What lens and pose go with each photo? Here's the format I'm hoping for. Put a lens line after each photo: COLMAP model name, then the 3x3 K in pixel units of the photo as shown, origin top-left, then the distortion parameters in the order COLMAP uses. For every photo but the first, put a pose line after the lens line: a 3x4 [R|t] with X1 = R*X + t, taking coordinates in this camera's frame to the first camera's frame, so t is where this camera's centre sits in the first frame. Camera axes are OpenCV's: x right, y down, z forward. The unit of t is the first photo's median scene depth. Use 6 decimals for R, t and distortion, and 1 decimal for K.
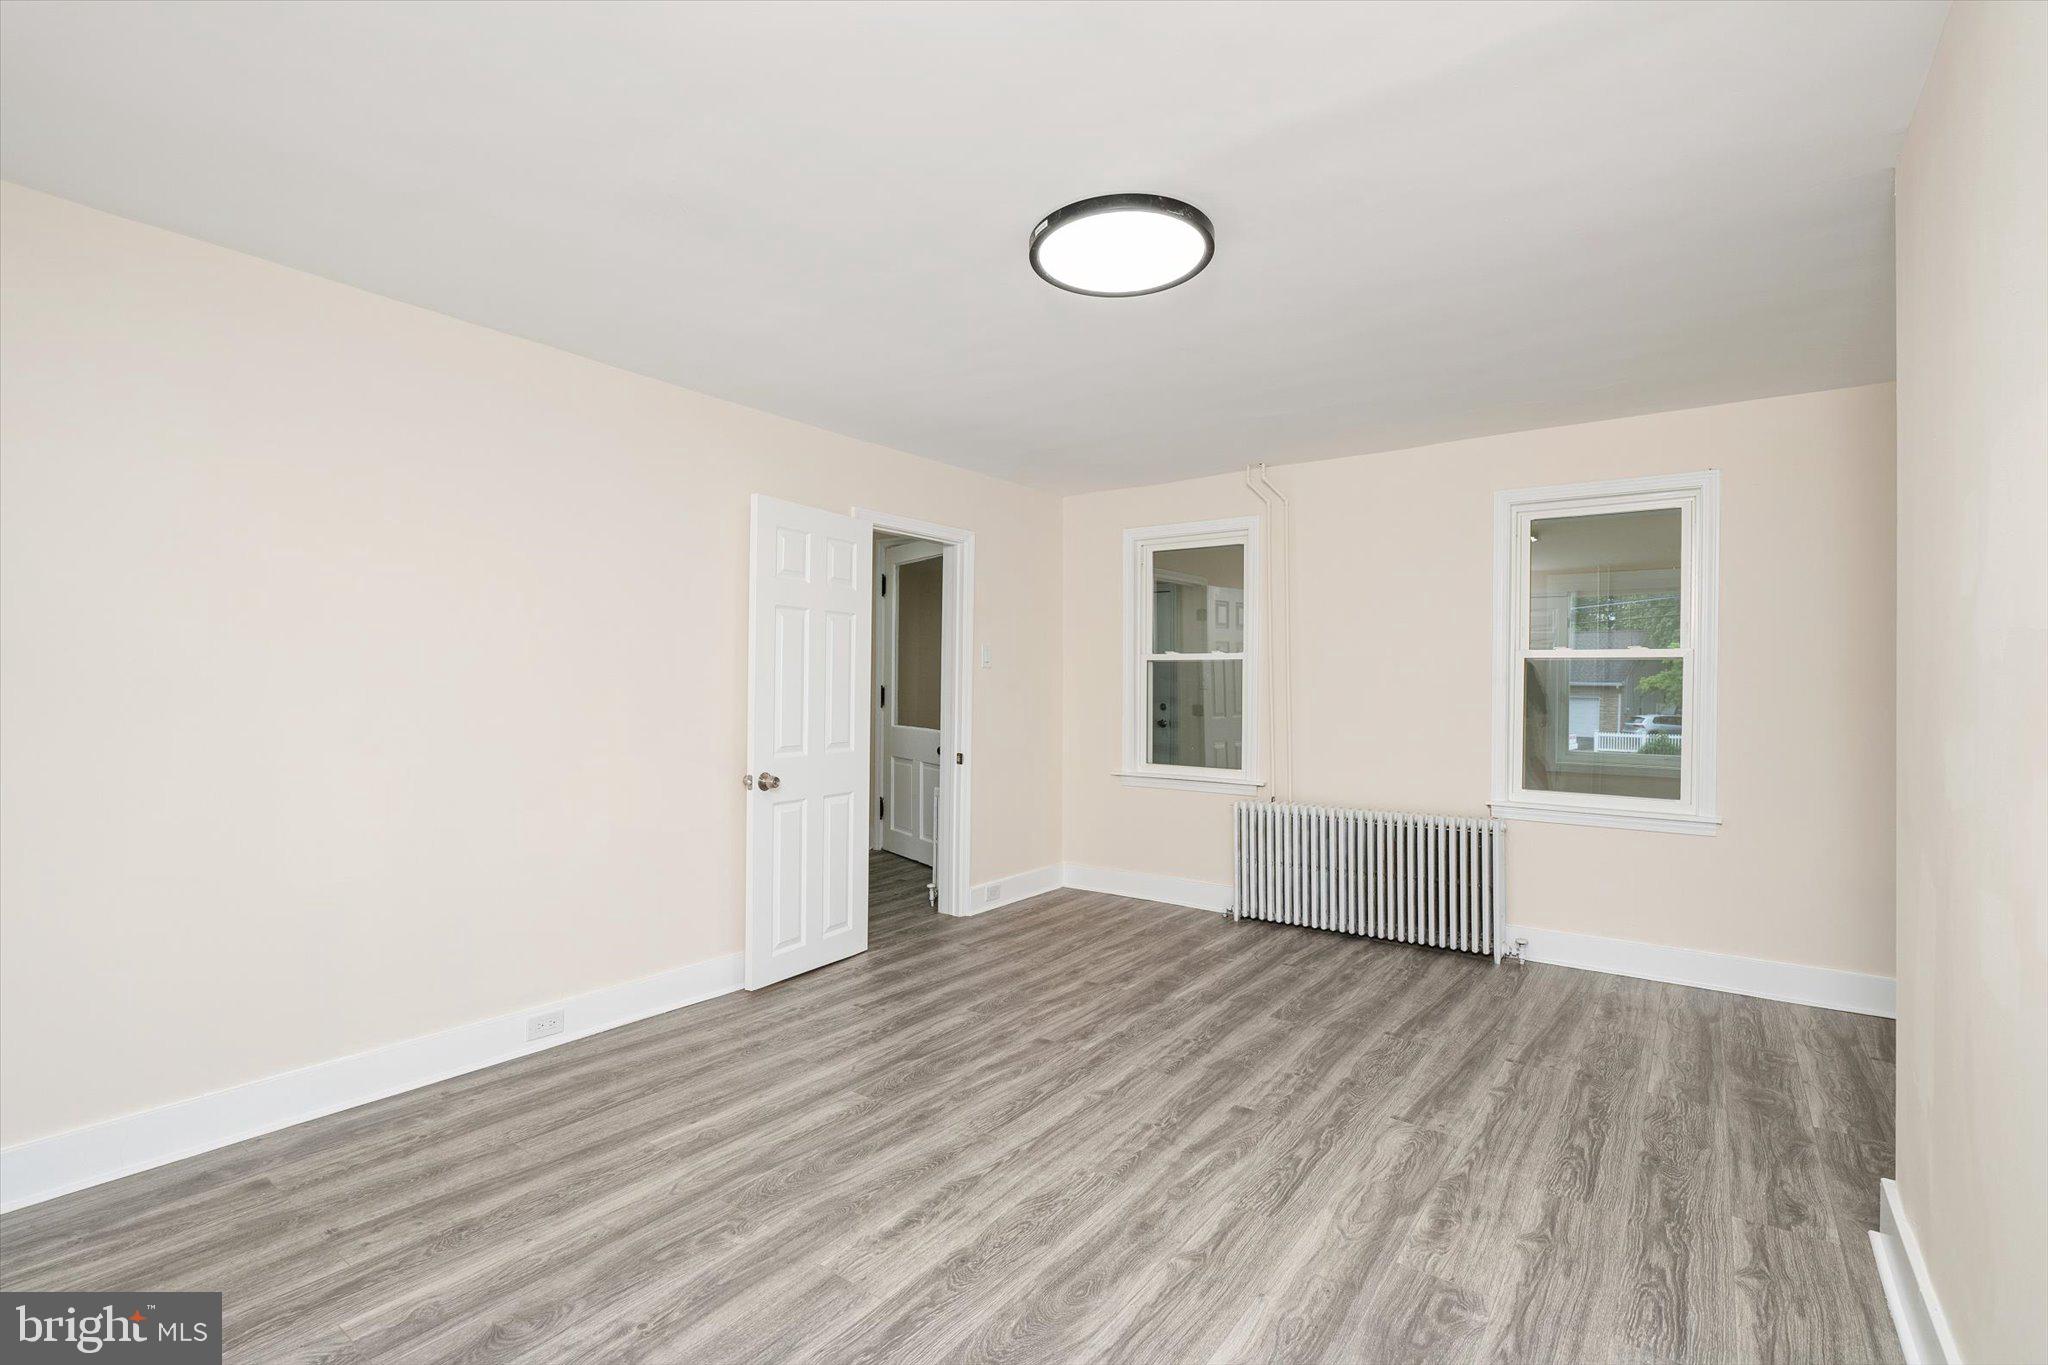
lens RADIAL K [[928.7, 0, 1024.0], [0, 928.7, 682.5], [0, 0, 1]] dist [-0.000835, -0.000206]
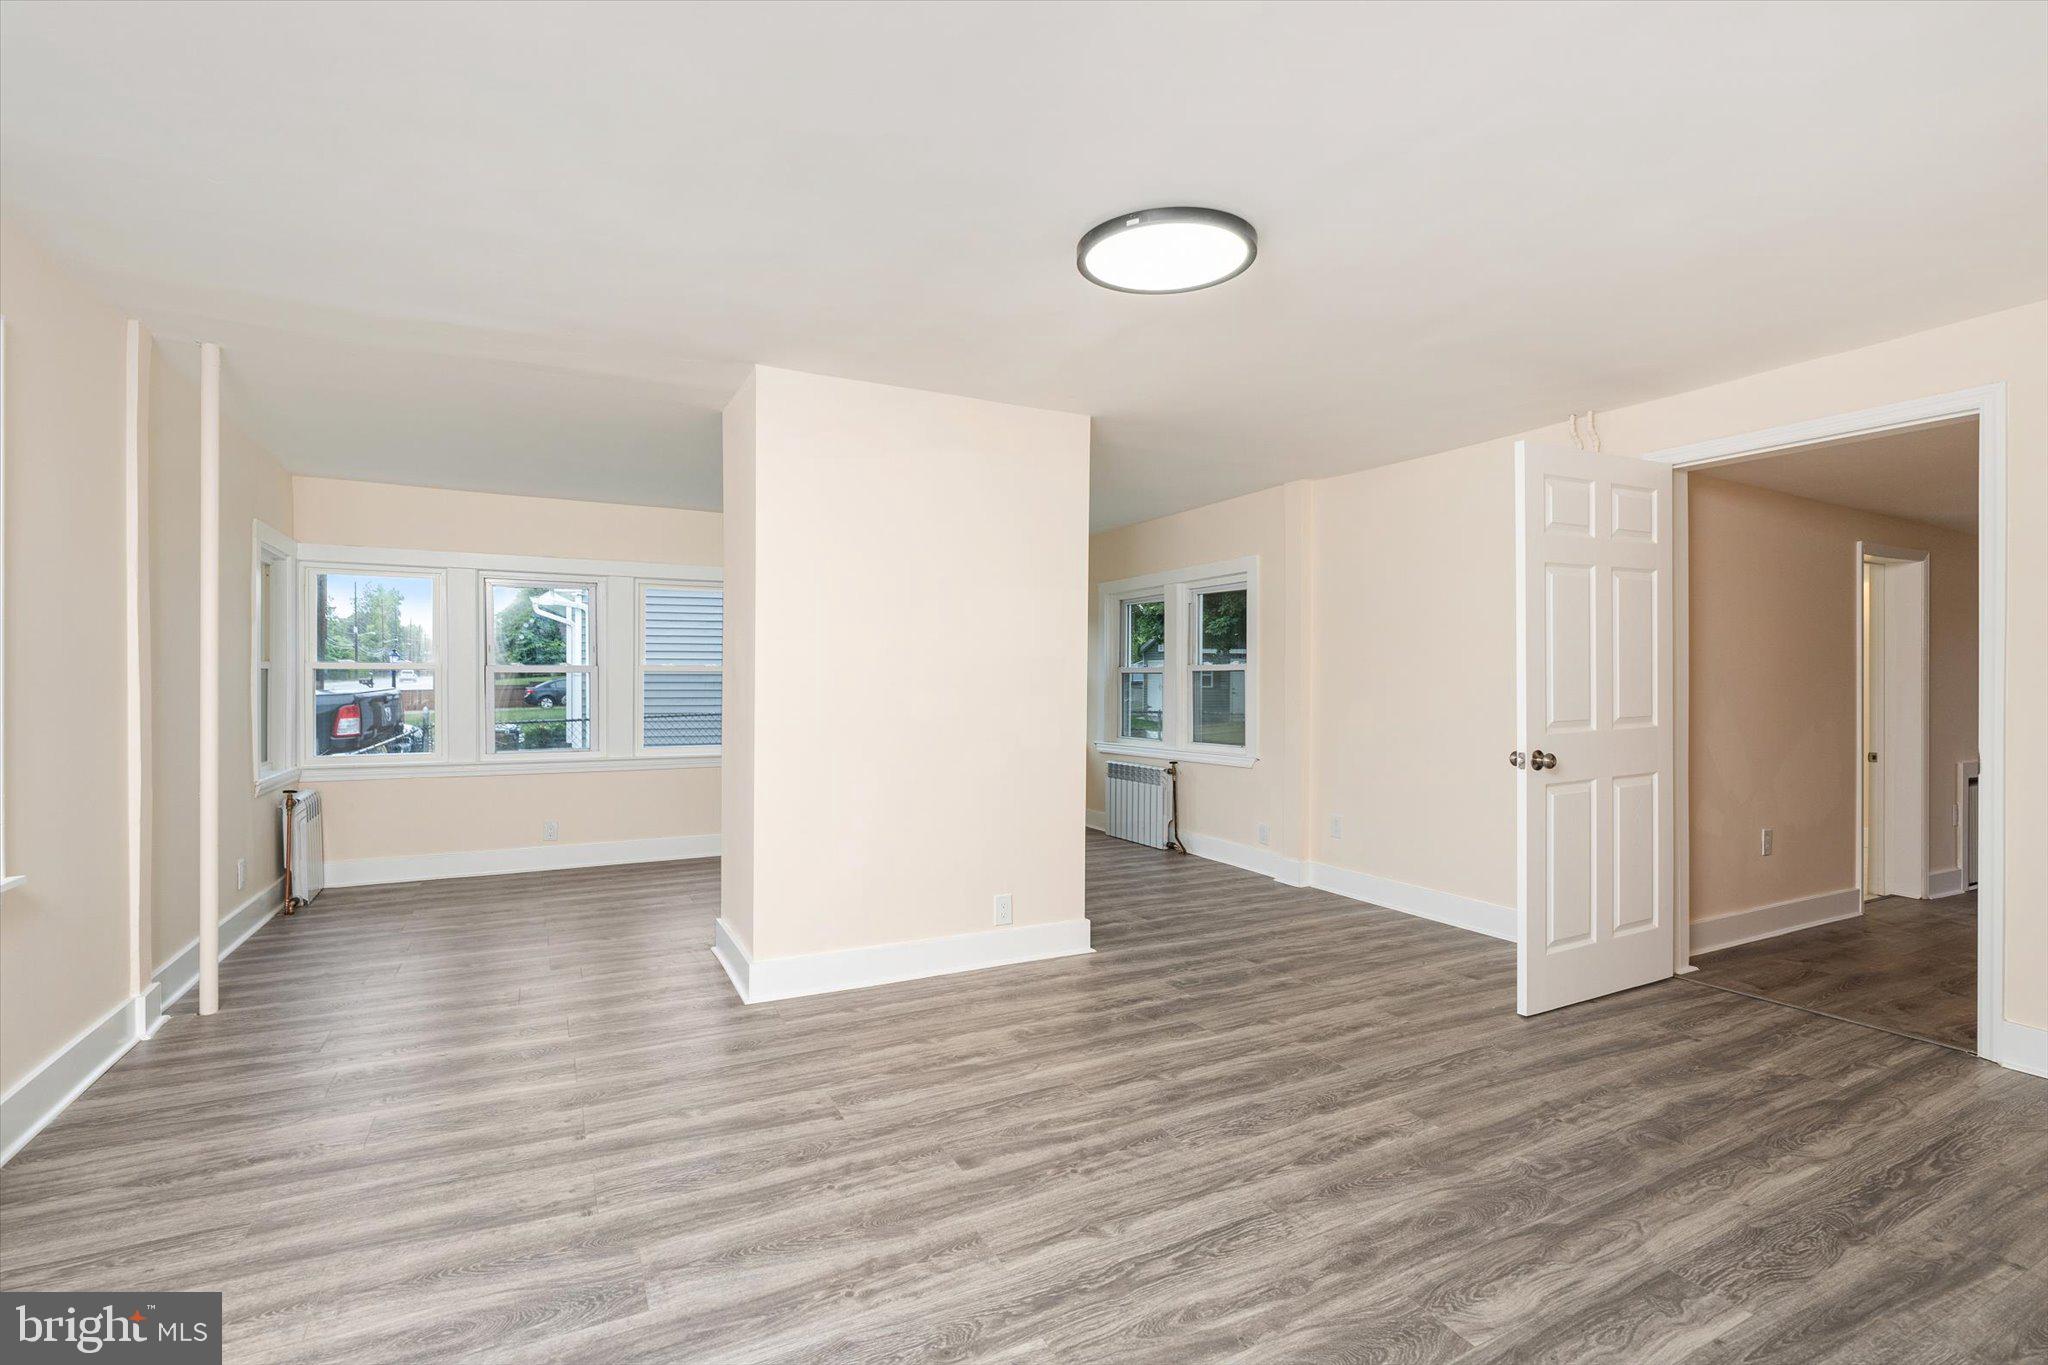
lens RADIAL K [[928.7, 0, 1024.0], [0, 928.7, 682.5], [0, 0, 1]] dist [-0.000835, -0.000206]
pose [[-0.898365, -0.015552, 0.438975, -0.213418], [-0.012362, 0.999872, 0.010125, 0.002043], [-0.439076, 0.003669, -0.898442, 1.992864]]
